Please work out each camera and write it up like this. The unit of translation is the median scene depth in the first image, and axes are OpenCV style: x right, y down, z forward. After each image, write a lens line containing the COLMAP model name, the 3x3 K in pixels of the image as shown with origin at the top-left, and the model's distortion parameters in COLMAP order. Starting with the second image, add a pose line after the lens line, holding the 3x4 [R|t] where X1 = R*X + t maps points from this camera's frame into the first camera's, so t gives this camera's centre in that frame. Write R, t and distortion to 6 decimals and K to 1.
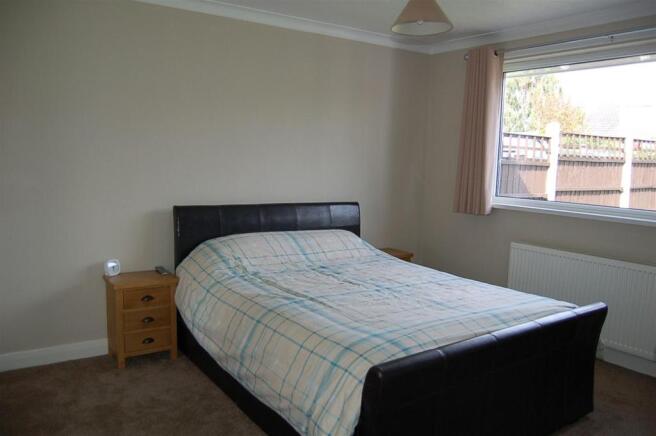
lens RADIAL K [[516.3, 0, 324.6], [0, 516.3, 230.8], [0, 0, 1]] dist [-0.095084, -0.000273]
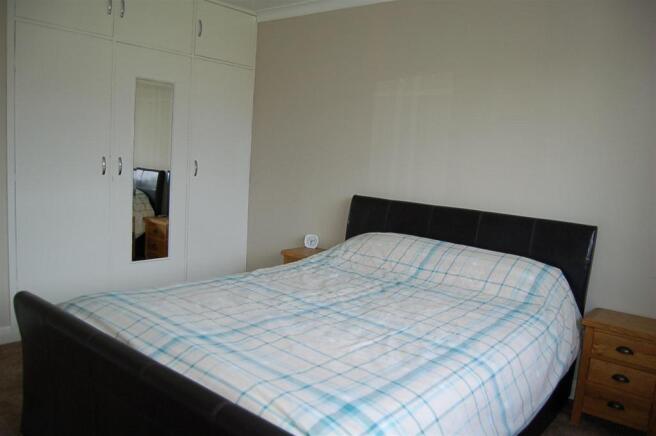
lens RADIAL K [[516.3, 0, 324.6], [0, 516.3, 230.8], [0, 0, 1]] dist [-0.095084, -0.000273]
pose [[0.276138, 0.107264, -0.955114, 0.861313], [-0.204751, 0.977506, 0.050582, -0.026707], [0.939055, 0.181593, 0.291889, 0.874409]]
